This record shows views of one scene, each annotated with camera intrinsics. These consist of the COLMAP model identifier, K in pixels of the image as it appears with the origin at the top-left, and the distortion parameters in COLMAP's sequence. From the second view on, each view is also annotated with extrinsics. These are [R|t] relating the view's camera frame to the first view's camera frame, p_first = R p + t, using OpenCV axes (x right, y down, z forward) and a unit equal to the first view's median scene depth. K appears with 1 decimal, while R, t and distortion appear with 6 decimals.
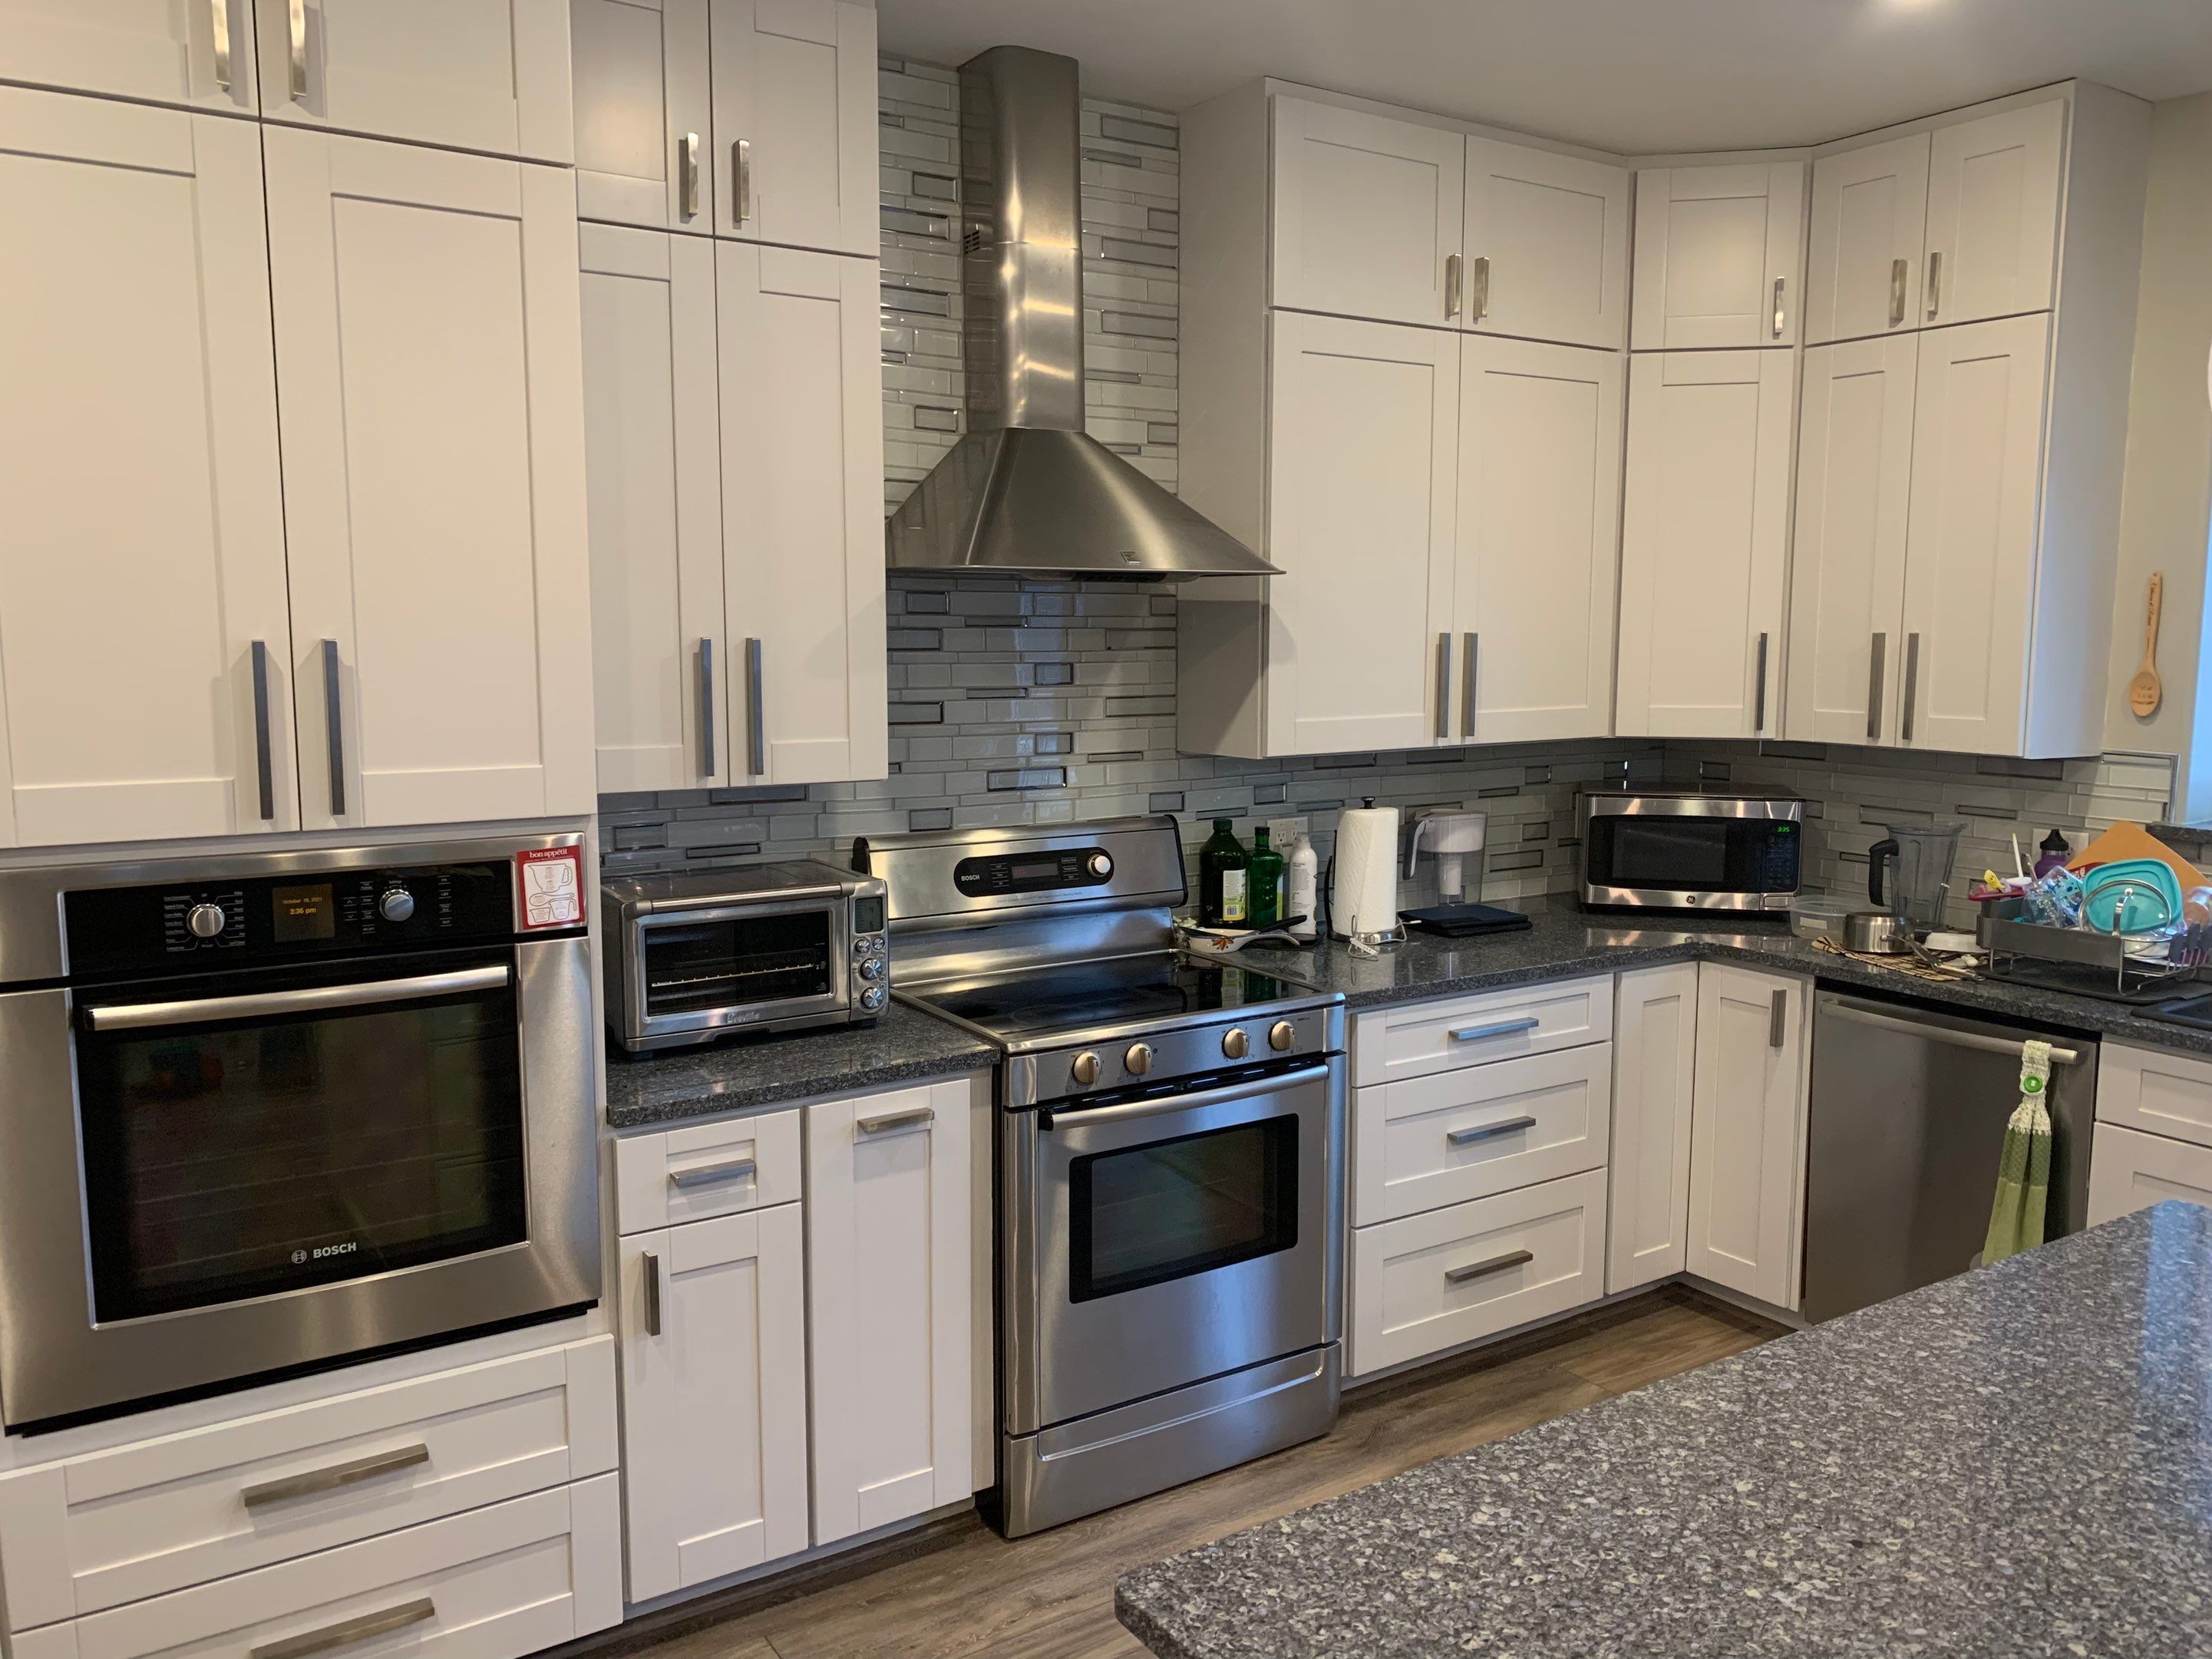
lens RADIAL K [[1676.4, 0, 1130.4], [0, 1676.4, 822.5], [0, 0, 1]] dist [0.047163, -0.058294]
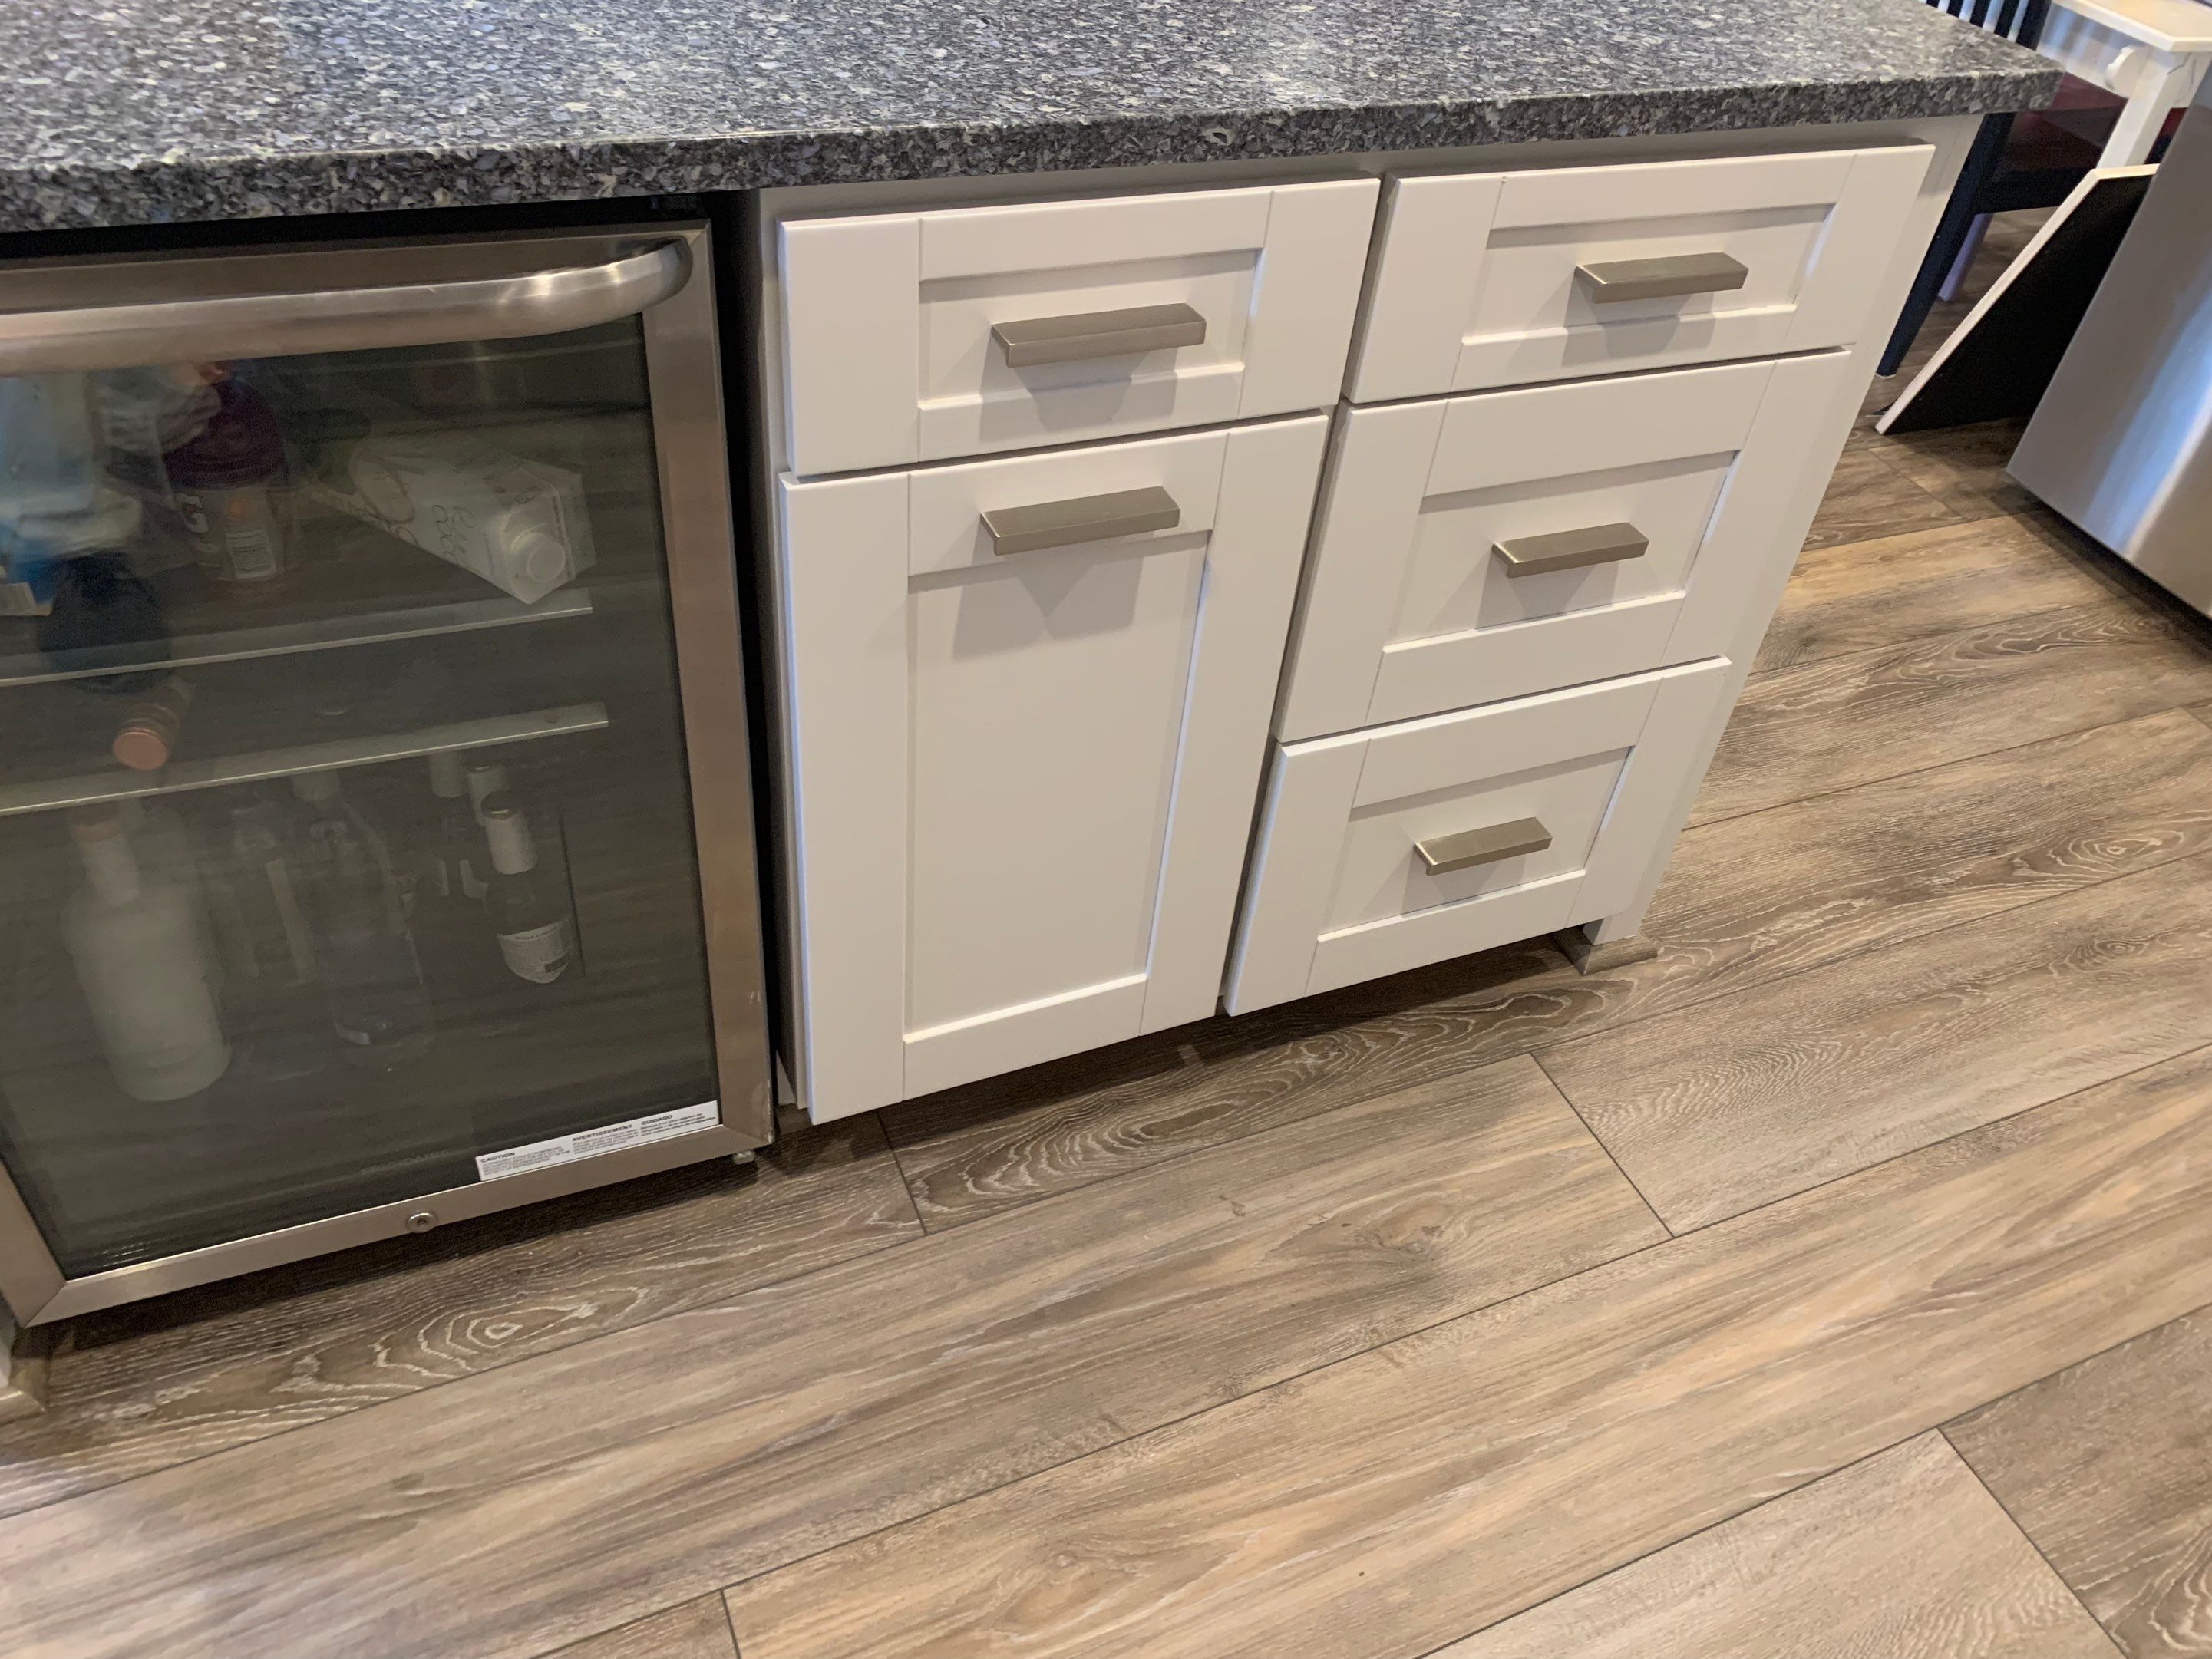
lens RADIAL K [[1676.4, 0, 1130.4], [0, 1676.4, 822.5], [0, 0, 1]] dist [0.047163, -0.058294]
pose [[-0.981432, -0.185571, 0.048529, 0.180474], [-0.088039, 0.660590, 0.745567, 0.037765], [-0.170414, 0.727451, -0.664661, 0.974099]]
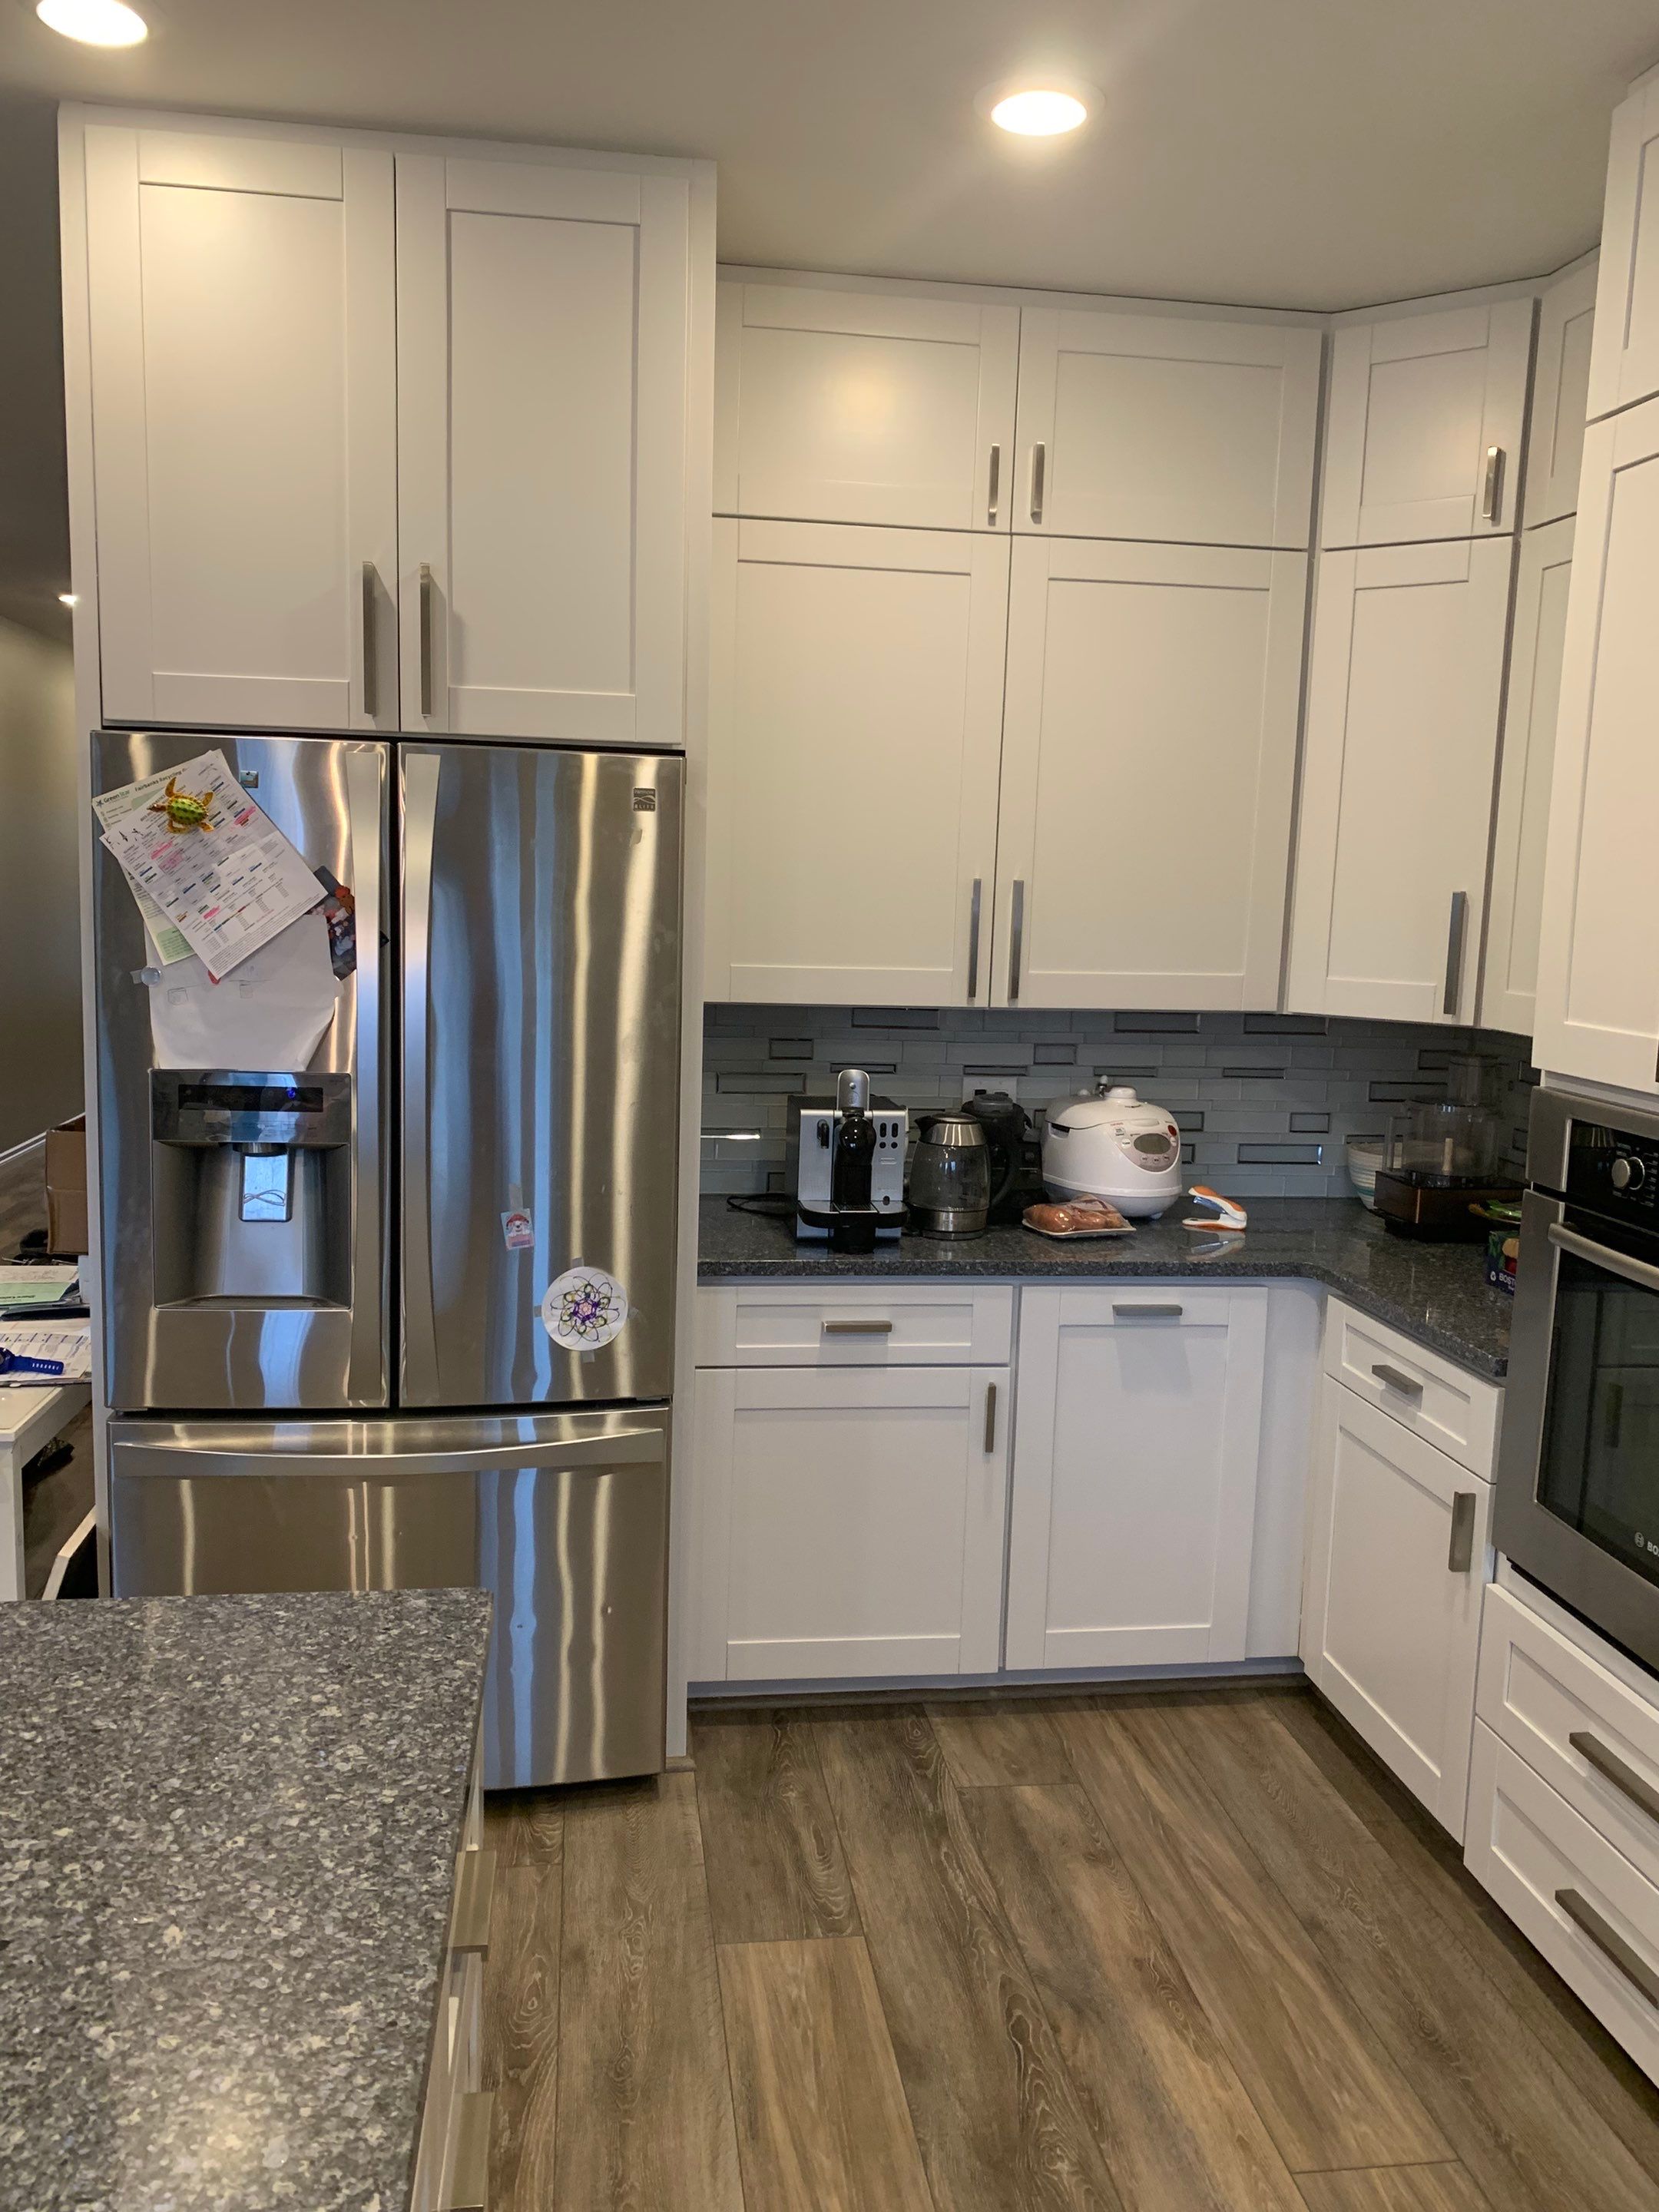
lens RADIAL K [[1698.9, 0, 837.7], [0, 1698.9, 1063.7], [0, 0, 1]] dist [0.001215, -0.010592]
pose [[-0.422983, 0.086998, -0.901952, 0.483452], [-0.146893, 0.975631, 0.162992, -0.086631], [0.894152, 0.201433, -0.399895, 0.810240]]
